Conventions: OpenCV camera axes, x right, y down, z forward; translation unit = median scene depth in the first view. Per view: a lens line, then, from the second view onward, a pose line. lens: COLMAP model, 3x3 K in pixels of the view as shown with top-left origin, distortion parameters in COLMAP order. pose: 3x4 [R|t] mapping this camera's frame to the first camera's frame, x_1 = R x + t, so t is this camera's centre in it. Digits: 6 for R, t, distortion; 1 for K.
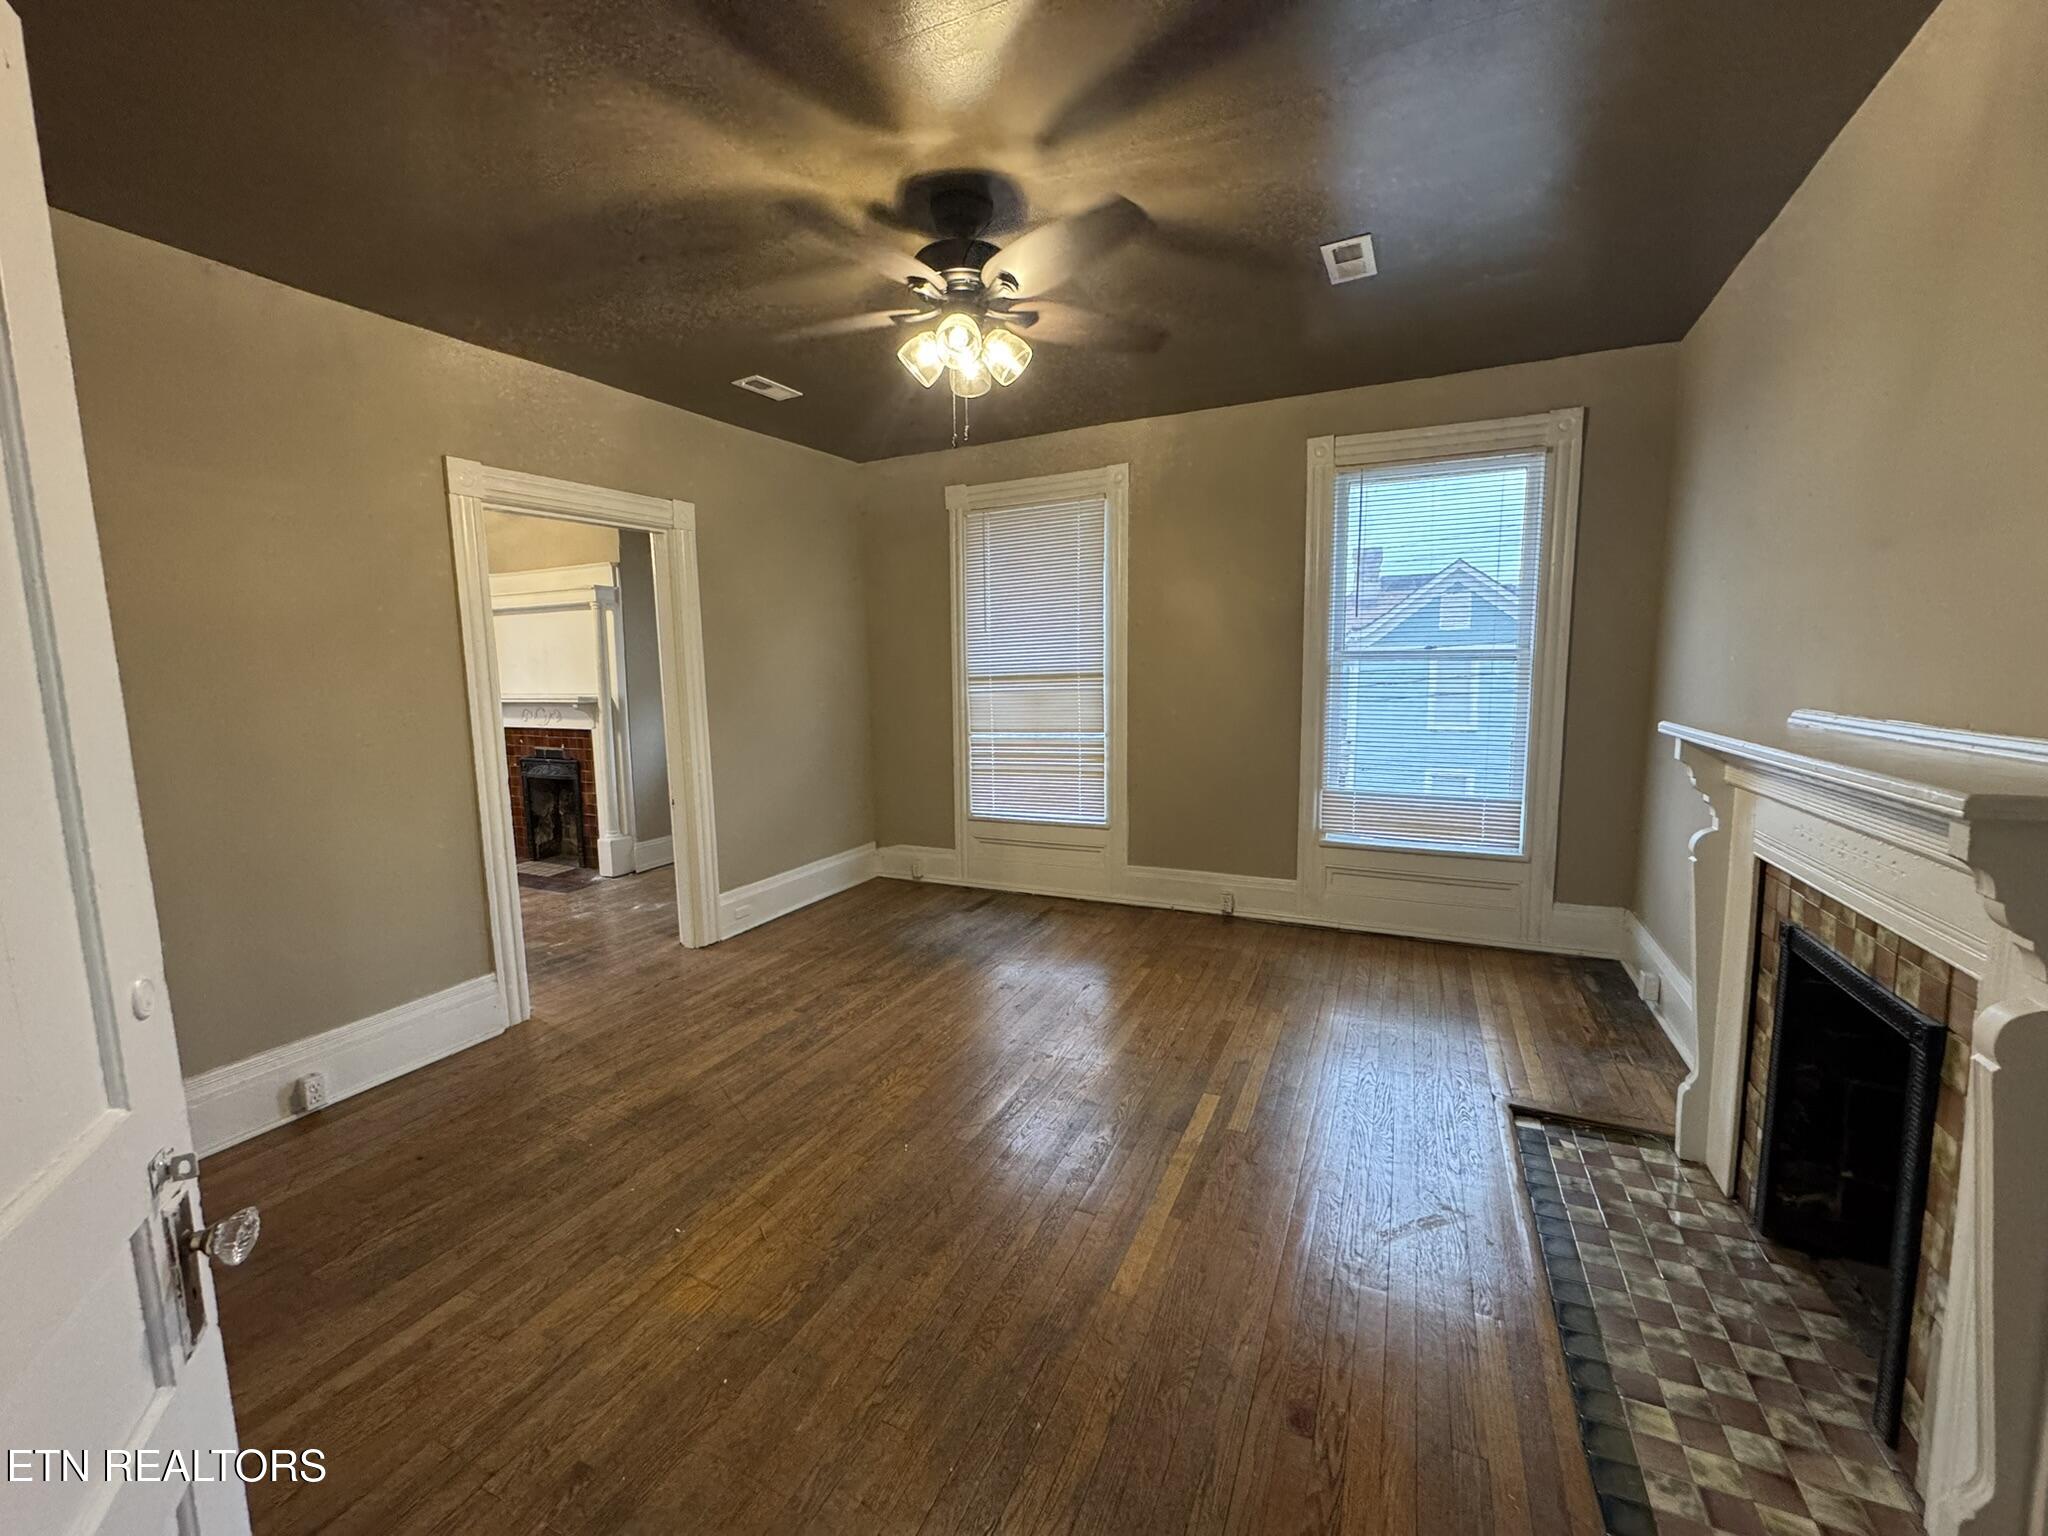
lens RADIAL K [[810.0, 0, 1024.0], [0, 810.0, 768.0], [0, 0, 1]] dist [-0.004517, 0.000479]
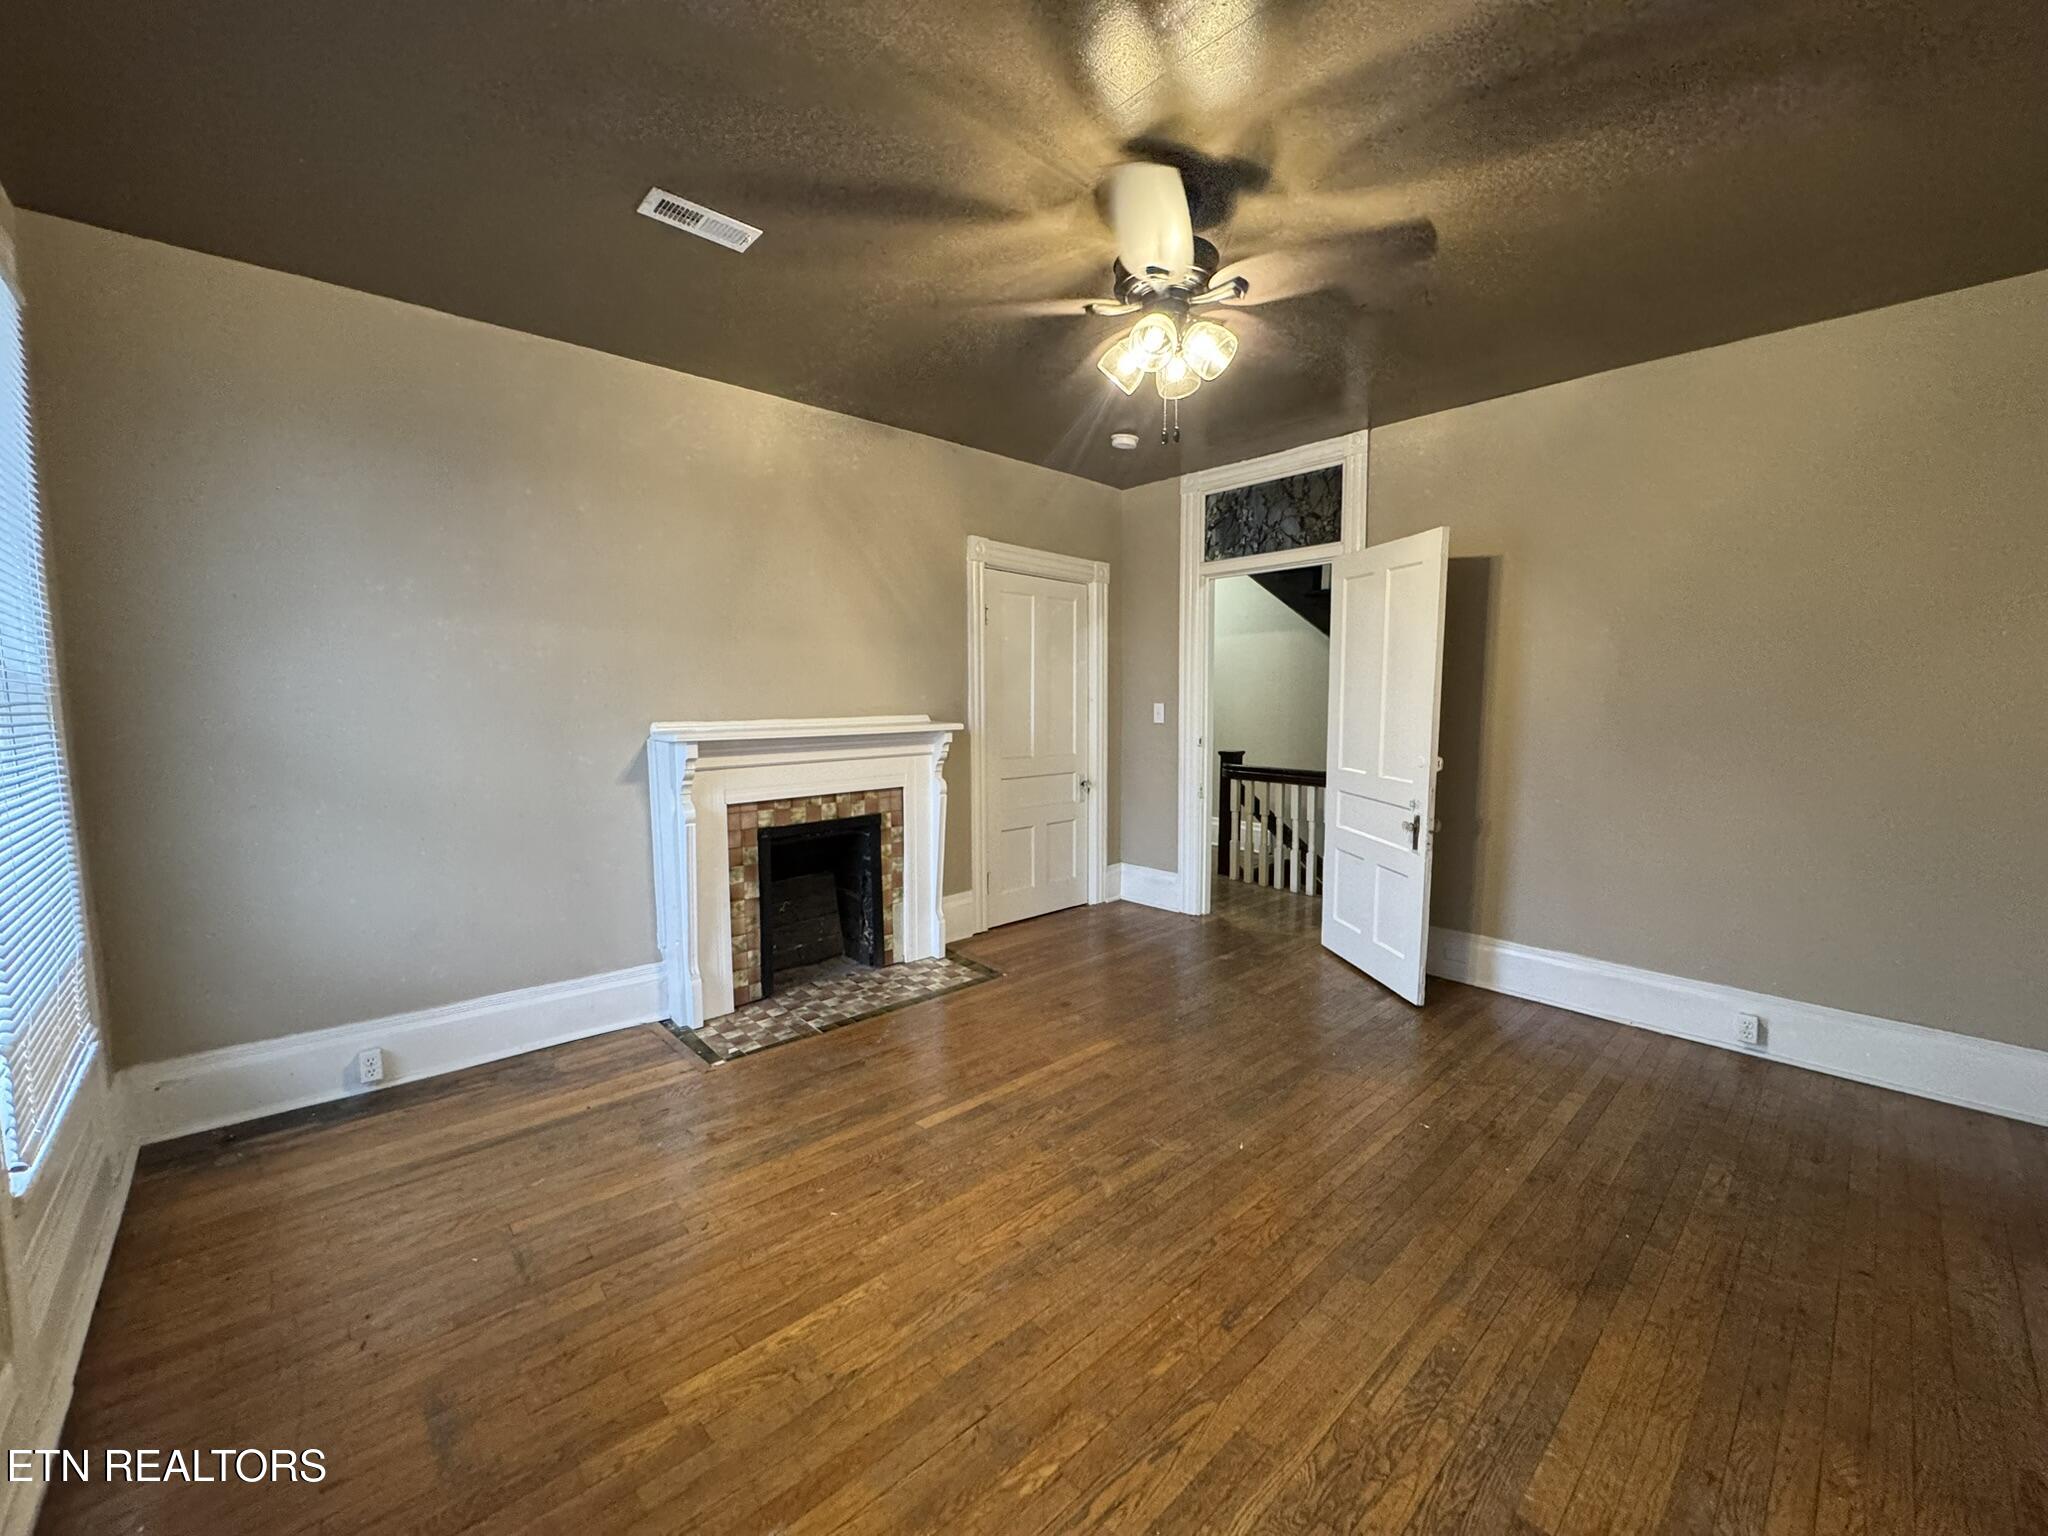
lens RADIAL K [[810.0, 0, 1024.0], [0, 810.0, 768.0], [0, 0, 1]] dist [-0.004517, 0.000479]
pose [[-0.929284, -0.010872, 0.369205, -0.282118], [0.066479, 0.978321, 0.196136, -0.236300], [-0.363333, 0.206811, -0.908415, 2.075132]]
